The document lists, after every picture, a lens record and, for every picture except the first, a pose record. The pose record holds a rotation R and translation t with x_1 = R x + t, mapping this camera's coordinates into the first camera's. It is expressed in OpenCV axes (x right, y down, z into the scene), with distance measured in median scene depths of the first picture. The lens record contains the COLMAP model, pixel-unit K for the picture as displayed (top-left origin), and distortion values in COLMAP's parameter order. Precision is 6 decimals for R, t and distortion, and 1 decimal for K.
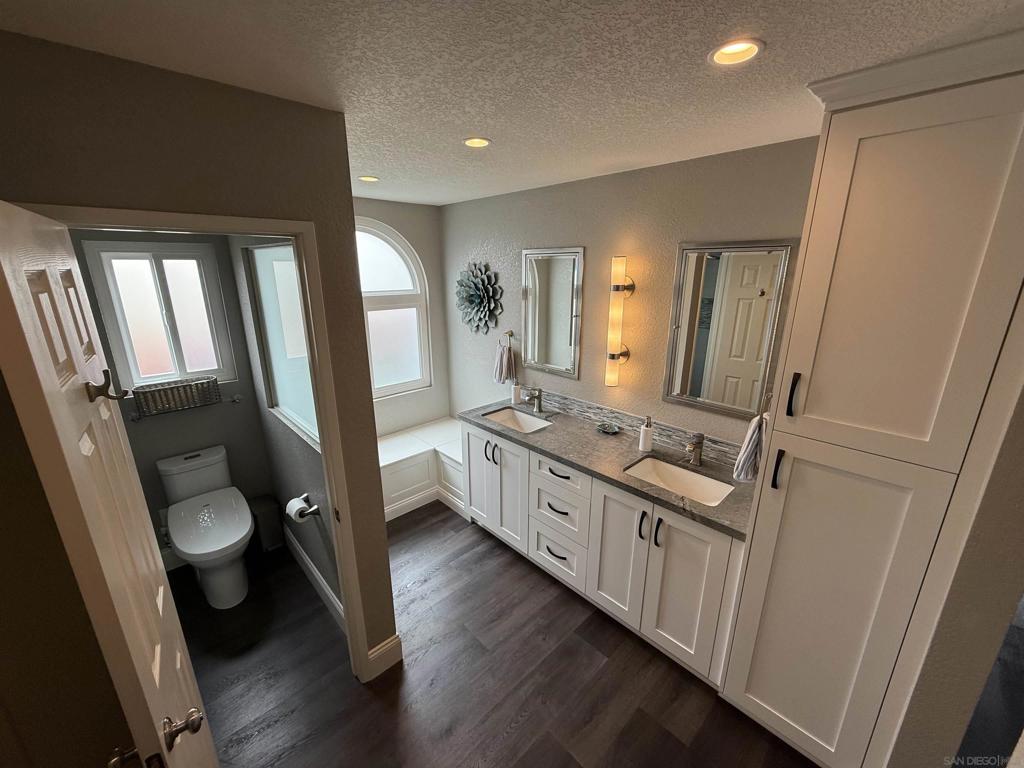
lens RADIAL K [[409.0, 0, 508.8], [0, 409.0, 383.3], [0, 0, 1]] dist [-0.002148, 0.000935]
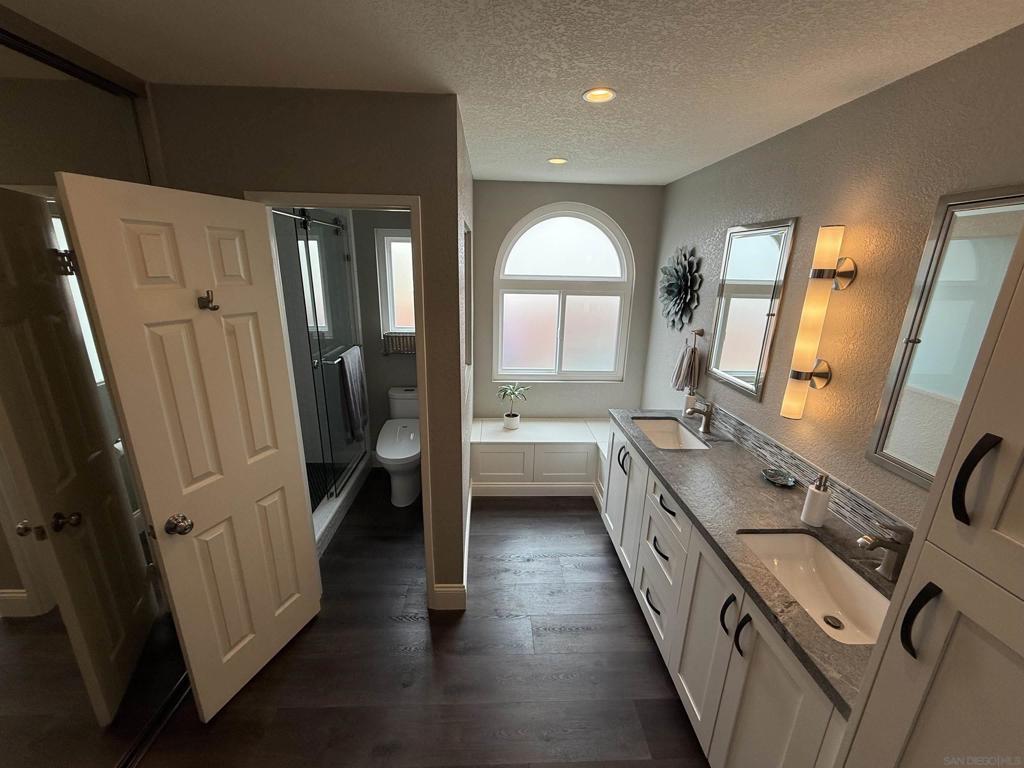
lens RADIAL K [[409.0, 0, 507.7], [0, 409.0, 383.1], [0, 0, 1]] dist [-0.002148, 0.000935]
pose [[0.751675, 0.200917, -0.628185, 0.279970], [-0.202014, 0.976827, 0.070698, -0.002416], [0.627833, 0.073760, 0.774845, 0.146688]]
